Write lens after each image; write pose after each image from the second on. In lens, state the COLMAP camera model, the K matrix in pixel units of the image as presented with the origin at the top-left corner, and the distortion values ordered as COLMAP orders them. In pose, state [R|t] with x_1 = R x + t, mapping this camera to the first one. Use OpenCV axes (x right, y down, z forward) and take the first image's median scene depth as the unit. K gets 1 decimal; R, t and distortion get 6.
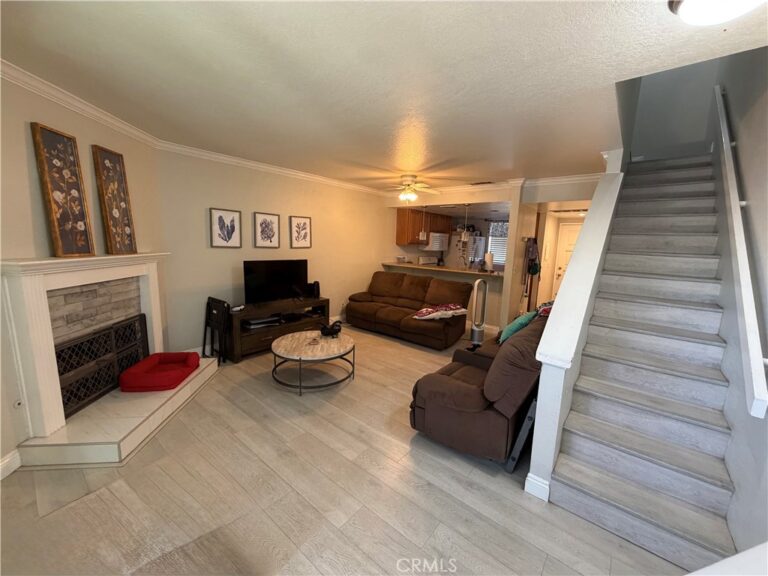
lens RADIAL K [[308.0, 0, 384.0], [0, 308.0, 290.4], [0, 0, 1]] dist [0.001661, -0.000401]
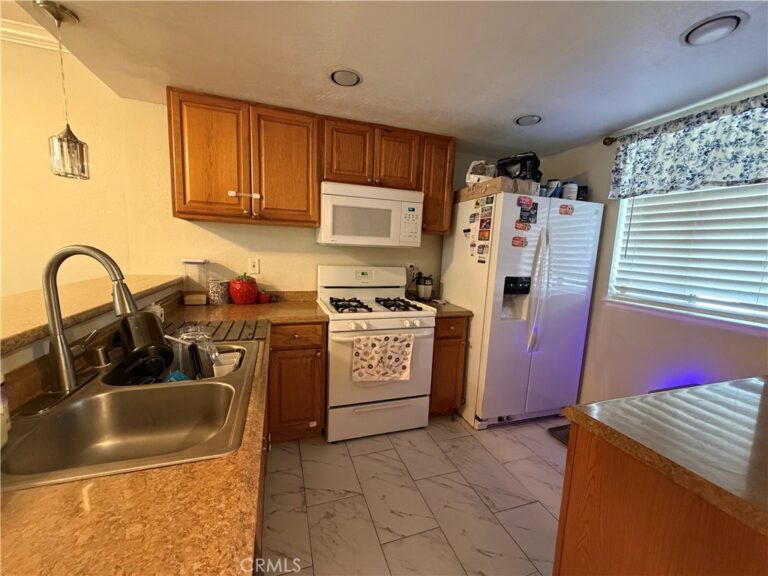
lens RADIAL K [[308.0, 0, 382.0], [0, 308.0, 289.4], [0, 0, 1]] dist [0.001661, -0.000401]
pose [[0.848139, 0.072022, -0.524856, 0.665607], [-0.096835, 0.995101, -0.019929, -0.156171], [0.520849, 0.067727, 0.850958, 1.433739]]
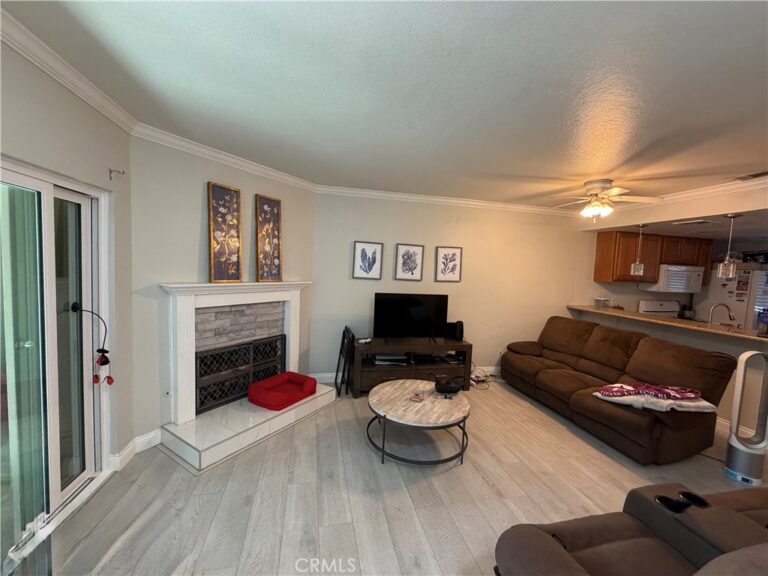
lens RADIAL K [[308.0, 0, 382.3], [0, 308.0, 290.5], [0, 0, 1]] dist [0.001661, -0.000401]
pose [[0.791437, 0.046459, -0.609483, 0.151126], [-0.112857, 0.991071, -0.071003, -0.035479], [0.600743, 0.124978, 0.789613, 0.237688]]
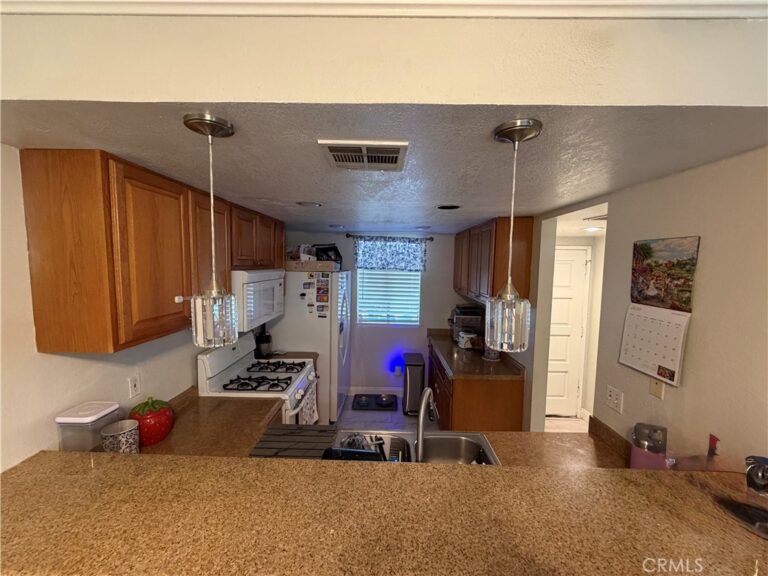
lens RADIAL K [[308.0, 0, 384.7], [0, 308.0, 289.8], [0, 0, 1]] dist [0.001661, -0.000401]
pose [[0.779844, -0.074280, 0.621551, 0.148626], [0.108575, 0.993935, -0.017445, -0.274442], [-0.616485, 0.081089, 0.783180, 1.265035]]
